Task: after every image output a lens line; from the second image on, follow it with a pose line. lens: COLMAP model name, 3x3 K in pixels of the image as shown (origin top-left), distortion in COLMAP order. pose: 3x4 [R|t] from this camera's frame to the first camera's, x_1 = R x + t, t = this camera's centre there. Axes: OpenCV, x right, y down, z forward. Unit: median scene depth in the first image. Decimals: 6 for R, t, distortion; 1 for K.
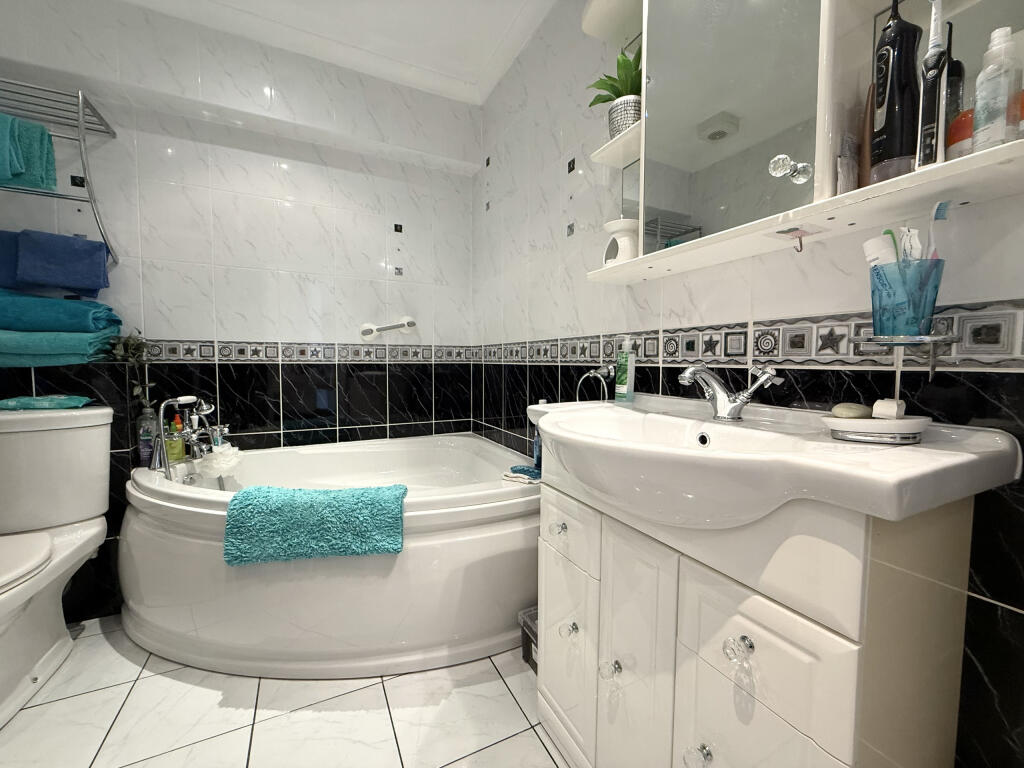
lens RADIAL K [[406.8, 0, 510.8], [0, 406.8, 382.7], [0, 0, 1]] dist [-0.000625, -0.000218]
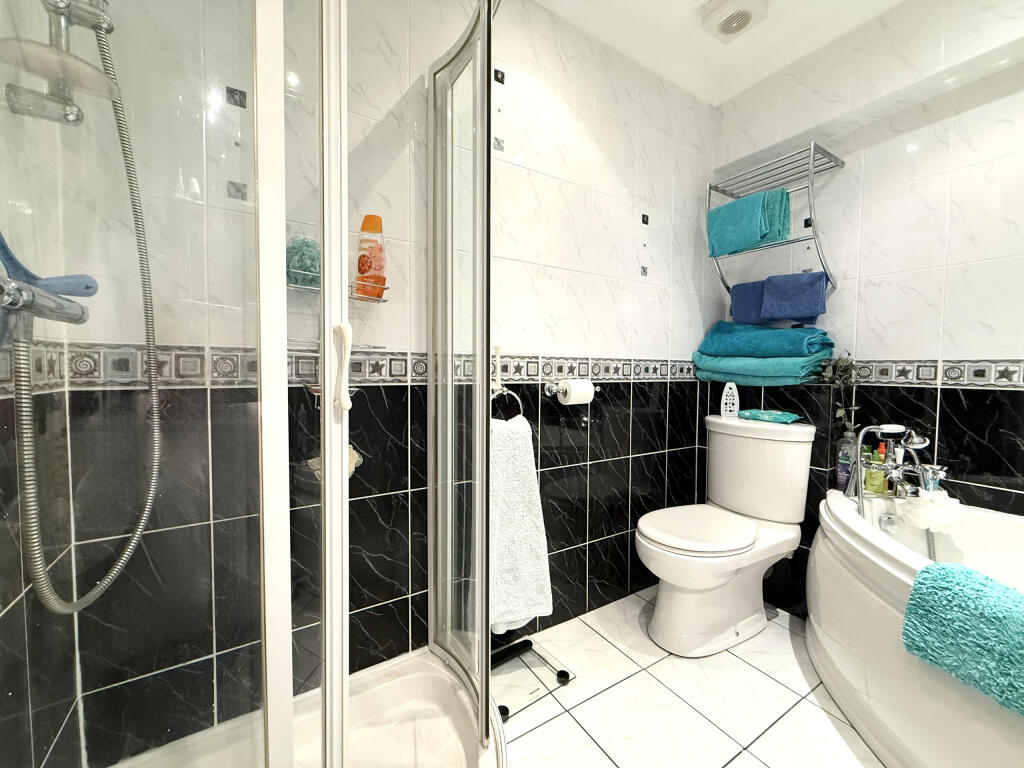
lens RADIAL K [[406.8, 0, 511.5], [0, 406.8, 382.5], [0, 0, 1]] dist [-0.000625, -0.000218]
pose [[0.085078, 0.035076, -0.995757, 0.004658], [-0.063282, 0.997553, 0.029732, -0.034721], [0.994363, 0.060484, 0.087090, 0.108600]]
